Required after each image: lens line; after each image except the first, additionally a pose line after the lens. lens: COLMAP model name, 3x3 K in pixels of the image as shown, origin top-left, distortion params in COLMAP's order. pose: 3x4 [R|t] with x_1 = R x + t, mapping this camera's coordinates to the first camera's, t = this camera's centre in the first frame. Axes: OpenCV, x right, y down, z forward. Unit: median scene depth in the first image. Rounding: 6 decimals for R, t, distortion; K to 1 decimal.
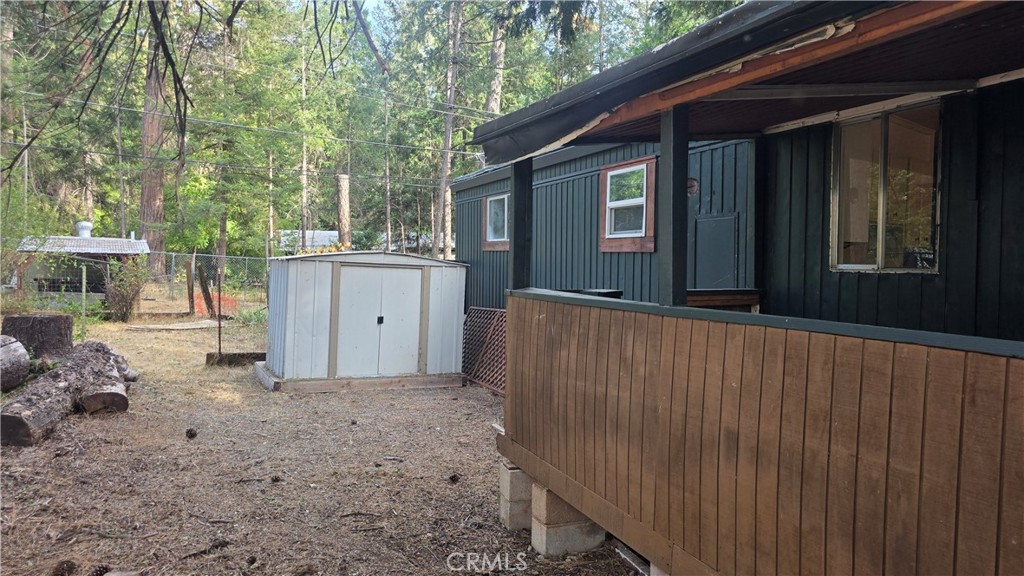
lens RADIAL K [[687.7, 0, 520.5], [0, 687.7, 285.1], [0, 0, 1]] dist [0.038507, -0.030753]
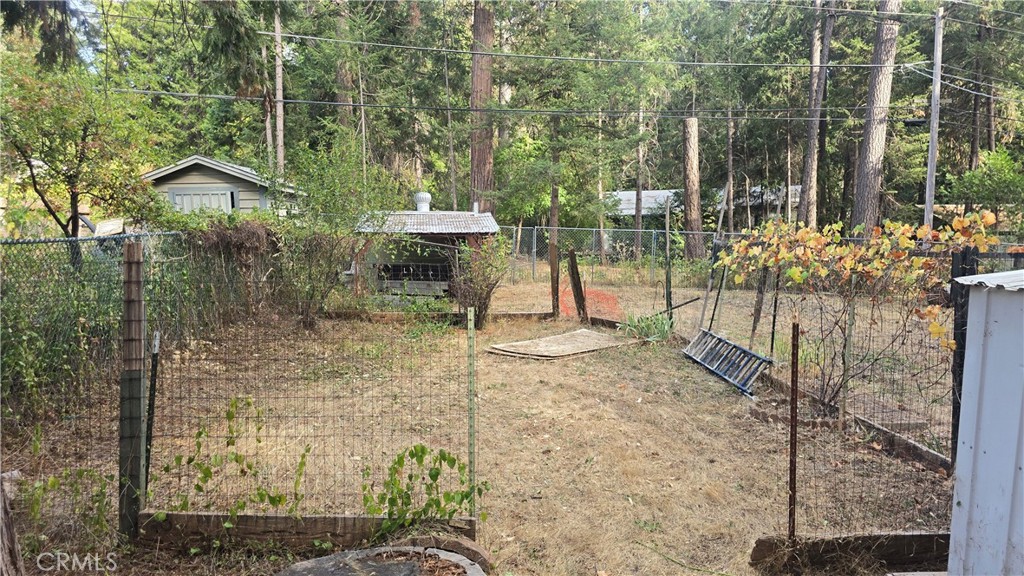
lens RADIAL K [[687.7, 0, 511.4], [0, 687.7, 288.3], [0, 0, 1]] dist [0.038507, -0.030753]
pose [[0.915024, 0.012178, -0.403216, -0.140482], [0.014014, 0.997981, 0.061944, -0.019032], [0.403156, -0.062331, 0.913006, 0.203235]]
